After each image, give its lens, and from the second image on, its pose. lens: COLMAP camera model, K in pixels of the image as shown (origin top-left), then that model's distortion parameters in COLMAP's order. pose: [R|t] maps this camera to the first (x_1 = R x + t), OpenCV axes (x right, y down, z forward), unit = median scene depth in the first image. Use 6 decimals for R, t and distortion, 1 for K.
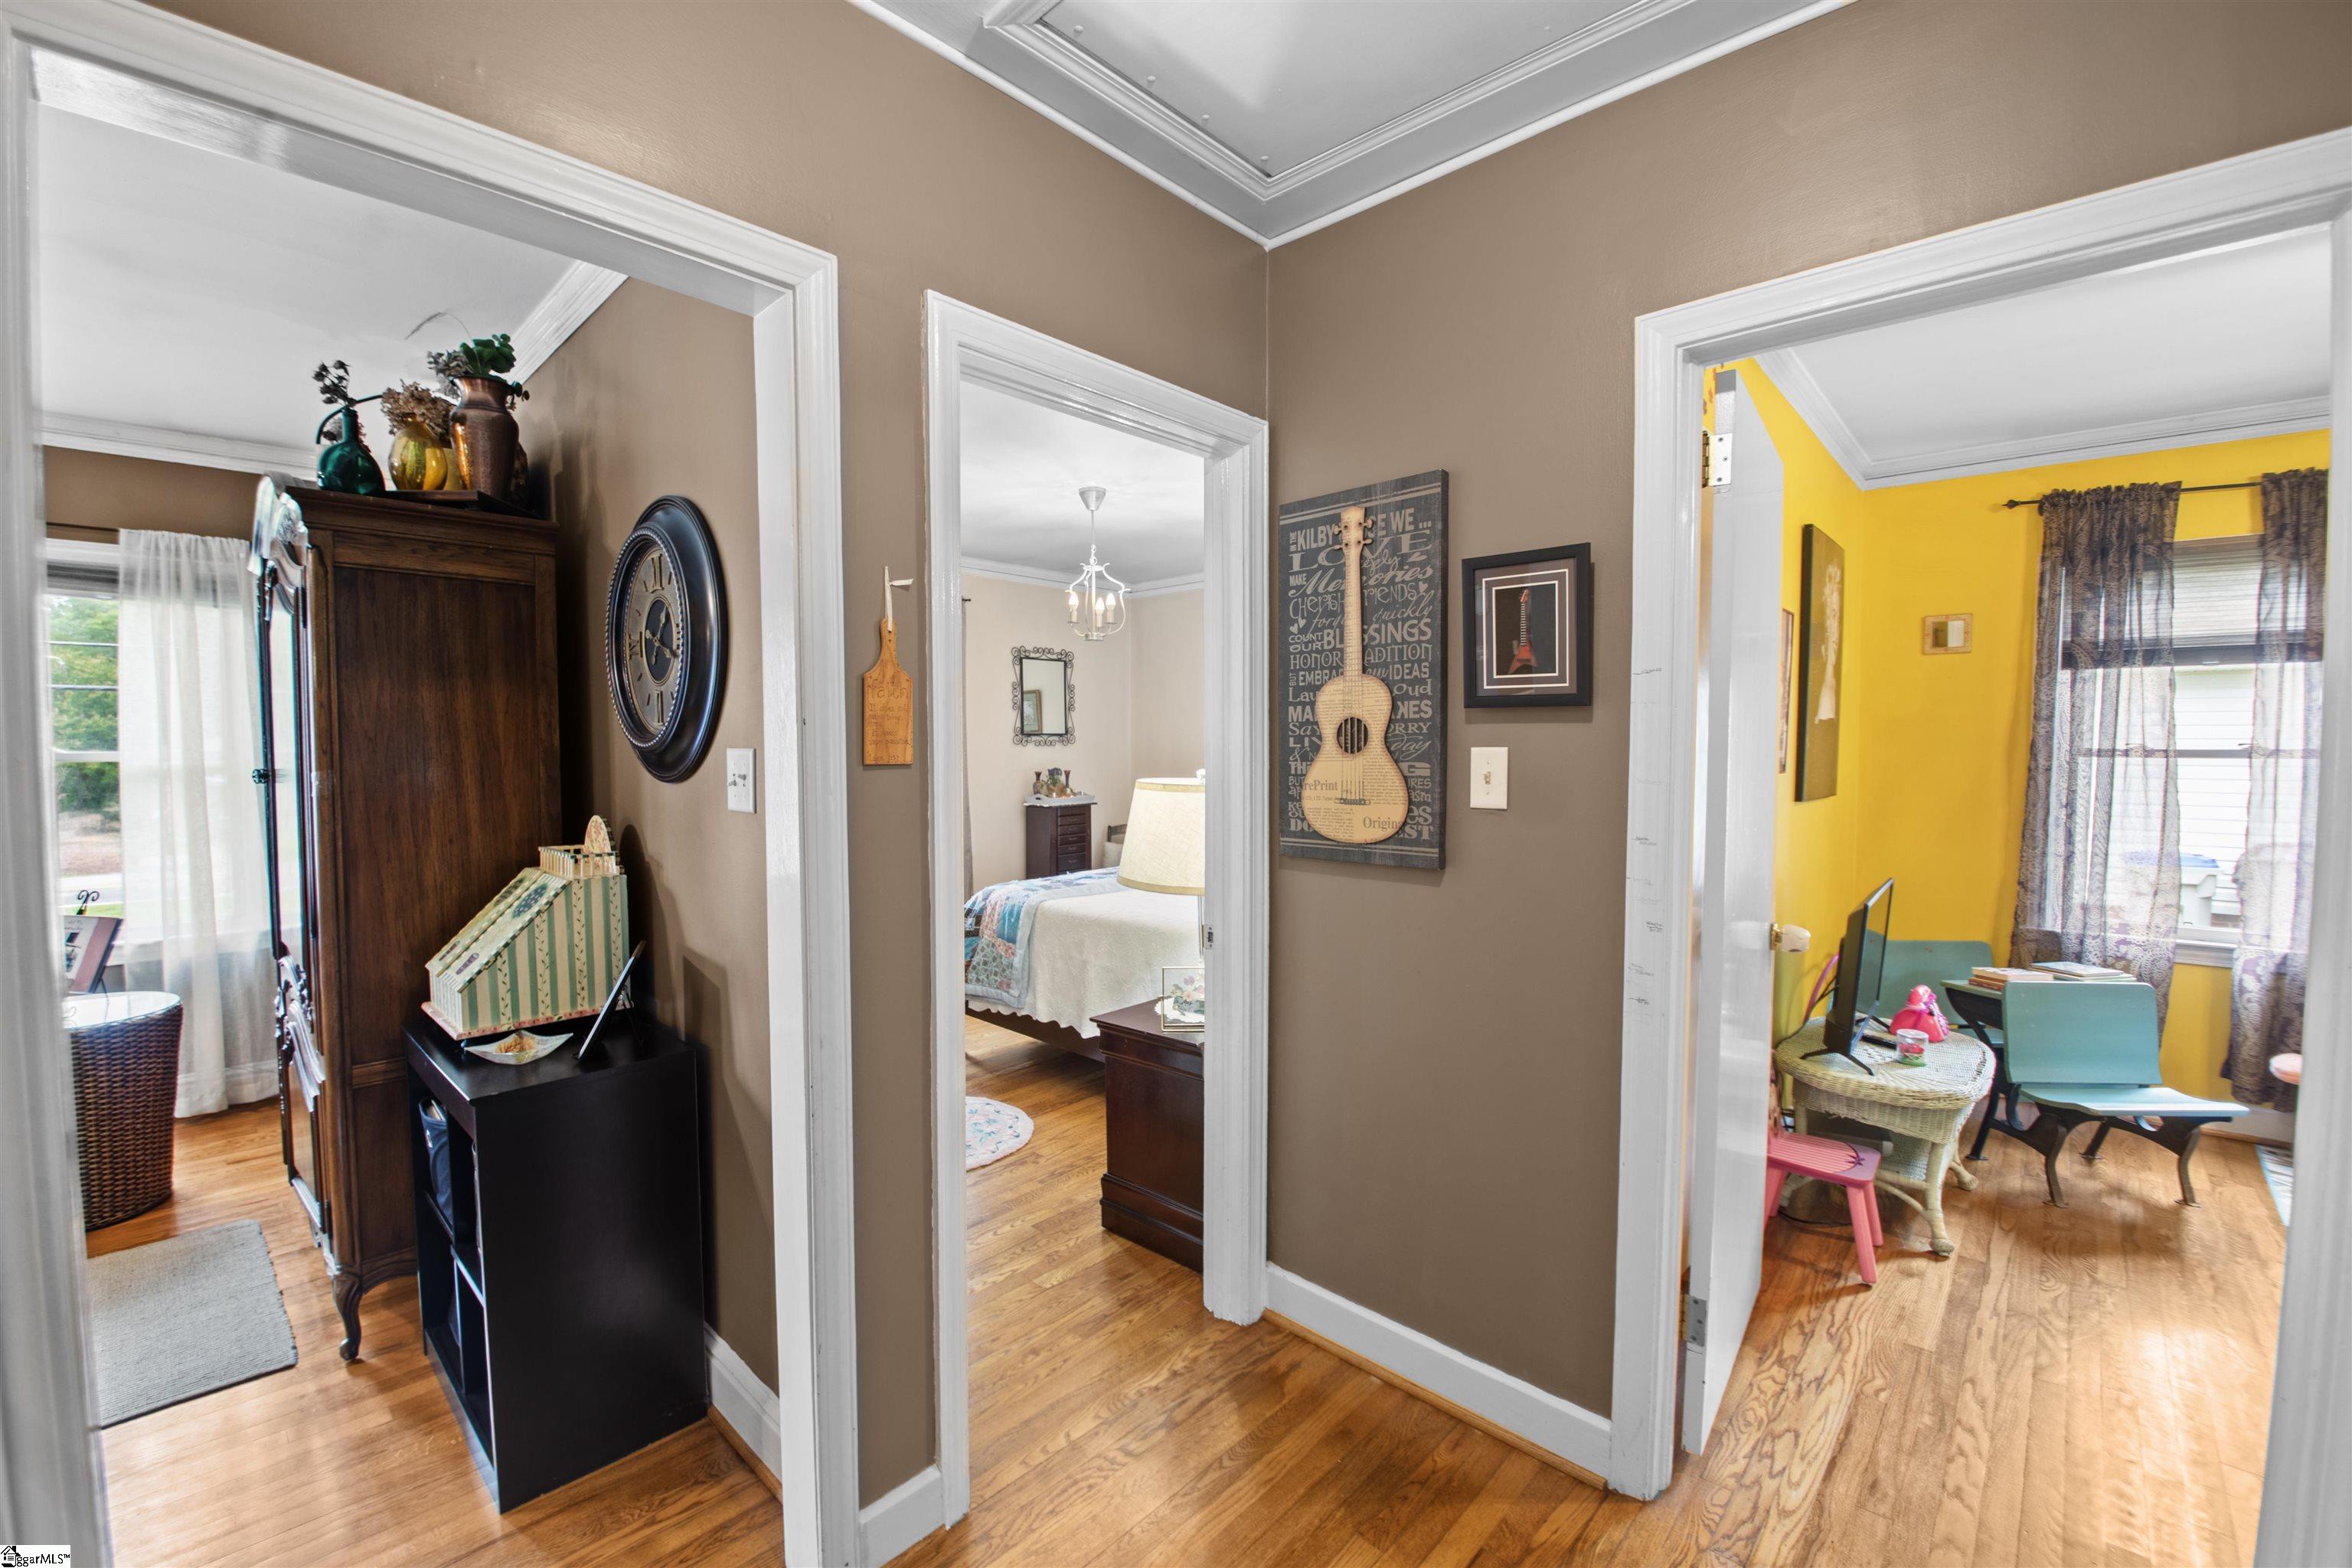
lens RADIAL K [[975.0, 0, 1176.0], [0, 975.0, 784.0], [0, 0, 1]] dist [-0.023196, 0.000099]
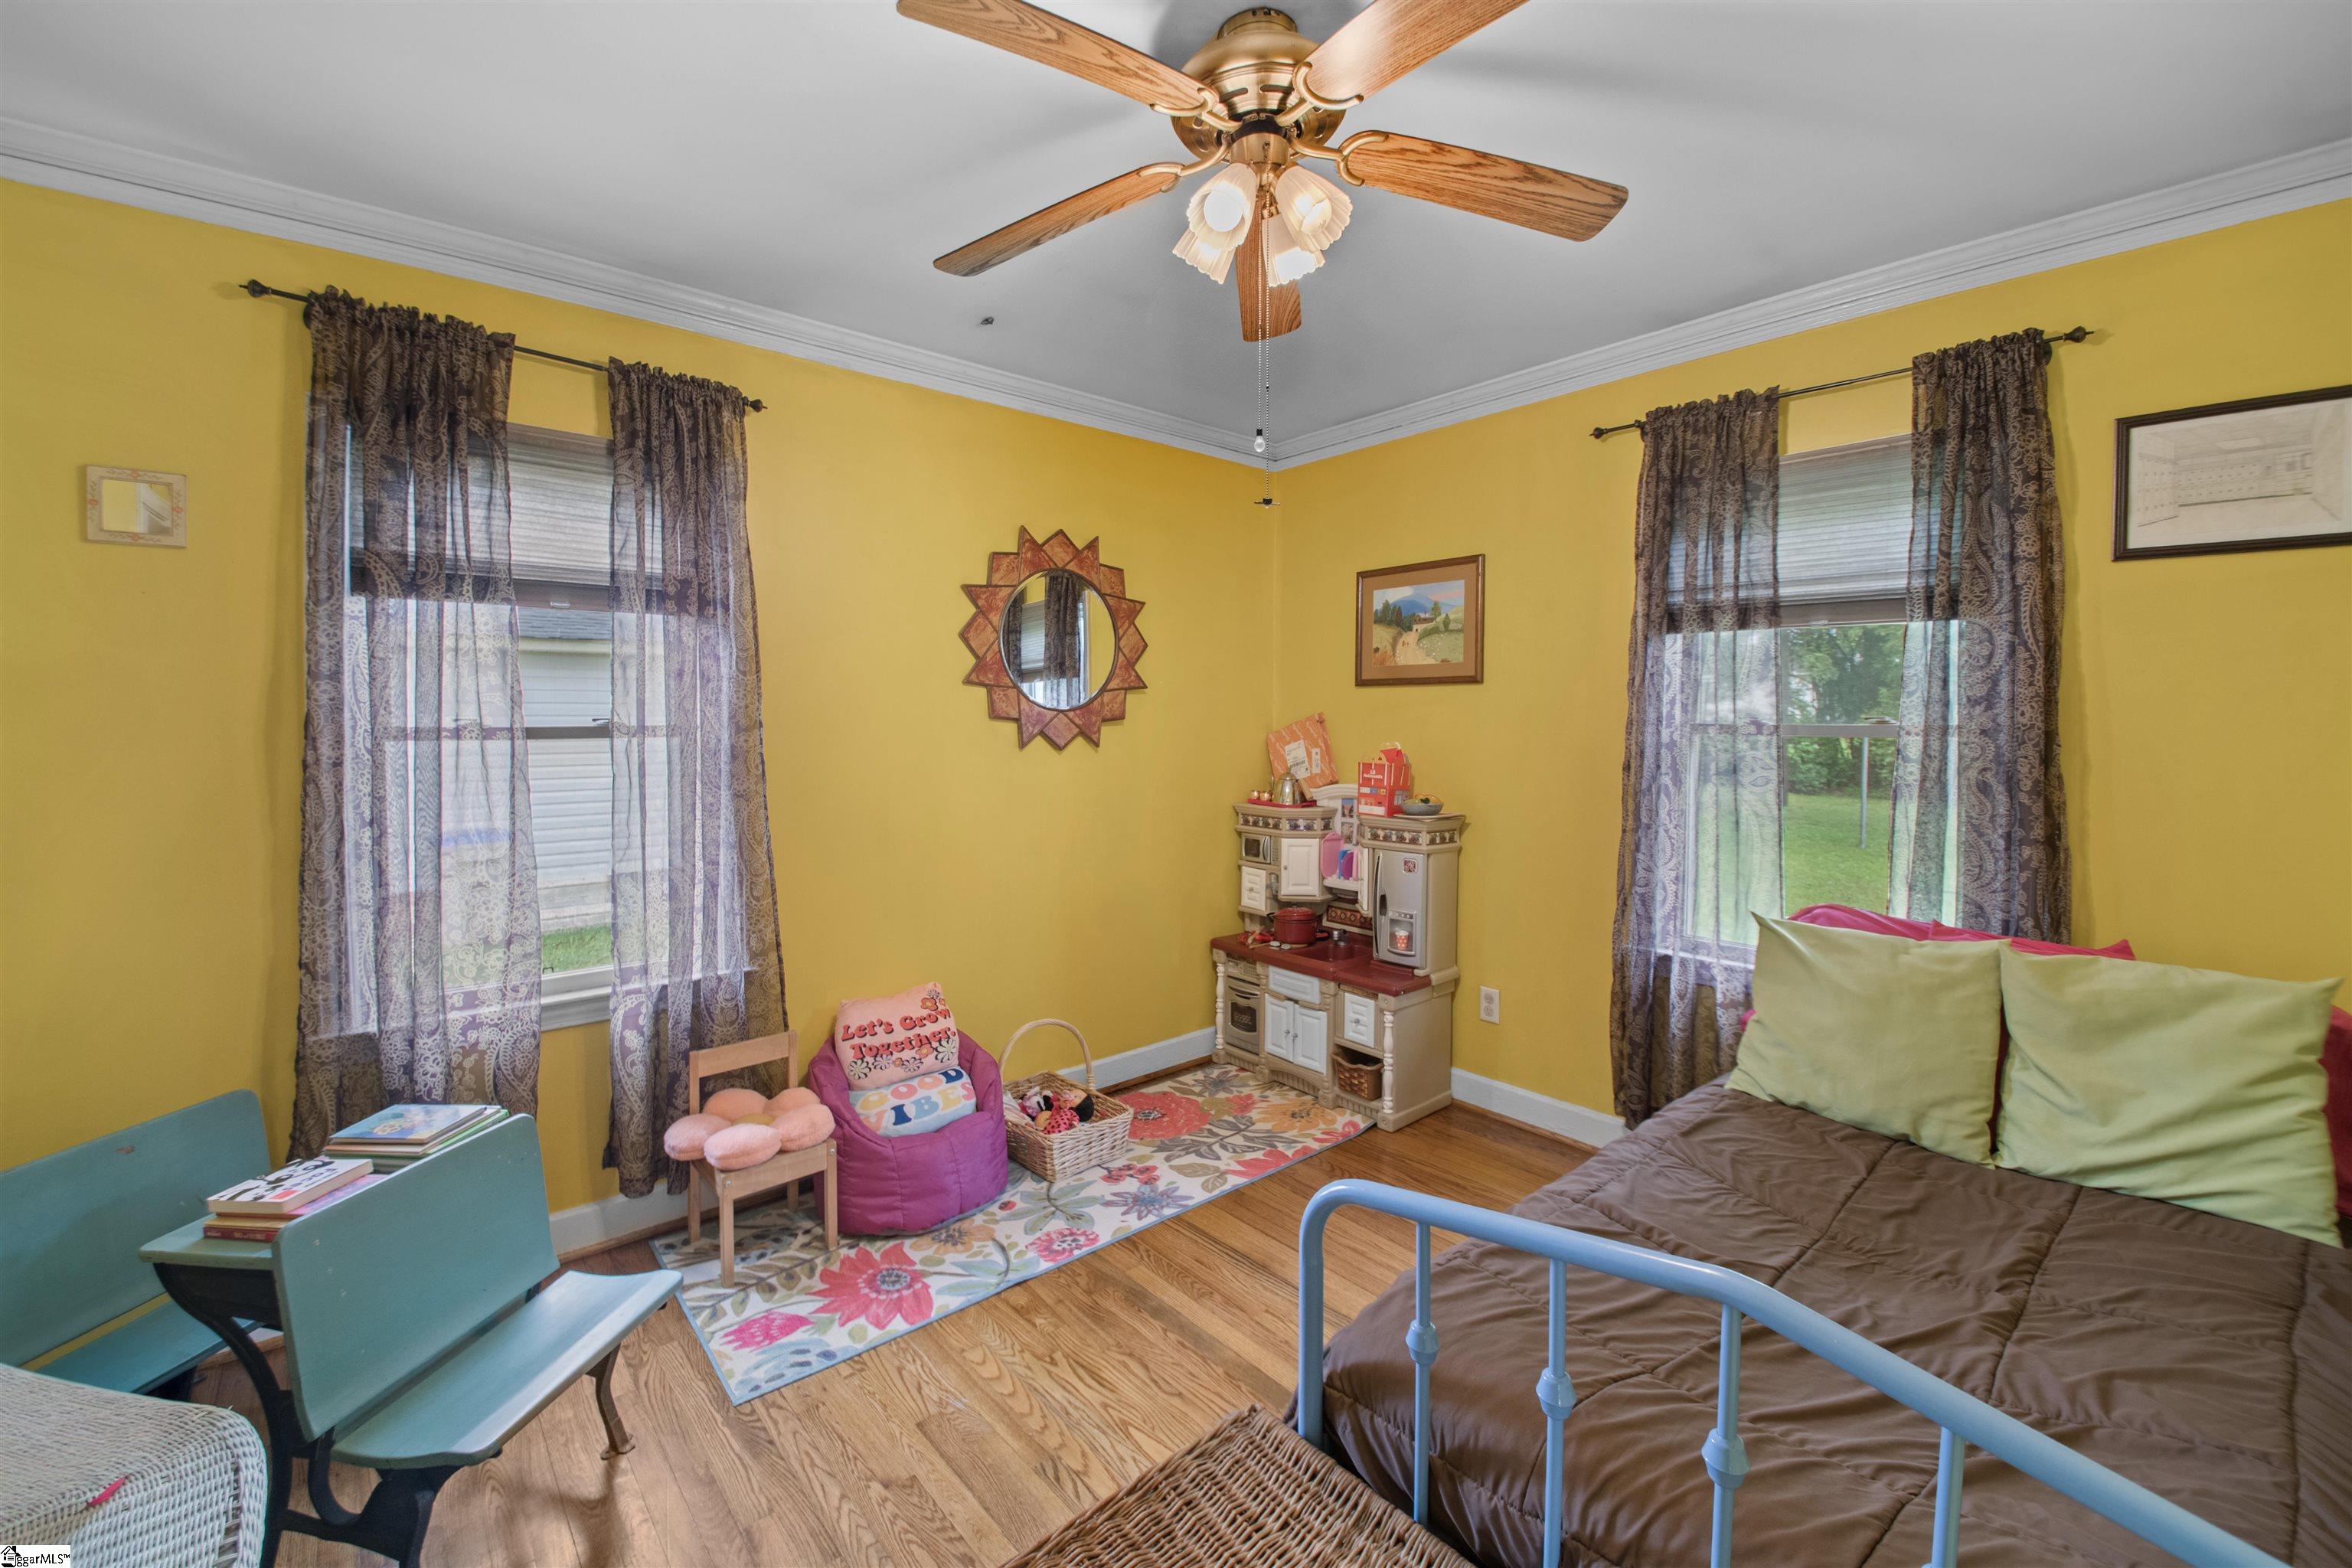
lens RADIAL K [[937.2, 0, 1174.5], [0, 937.2, 741.8], [0, 0, 1]] dist [-0.001256, -0.015751]
pose [[0.110360, -0.024209, 0.993597, 0.426247], [0.043765, 0.998852, 0.019476, -0.018080], [-0.992928, 0.041335, 0.111292, 0.449443]]
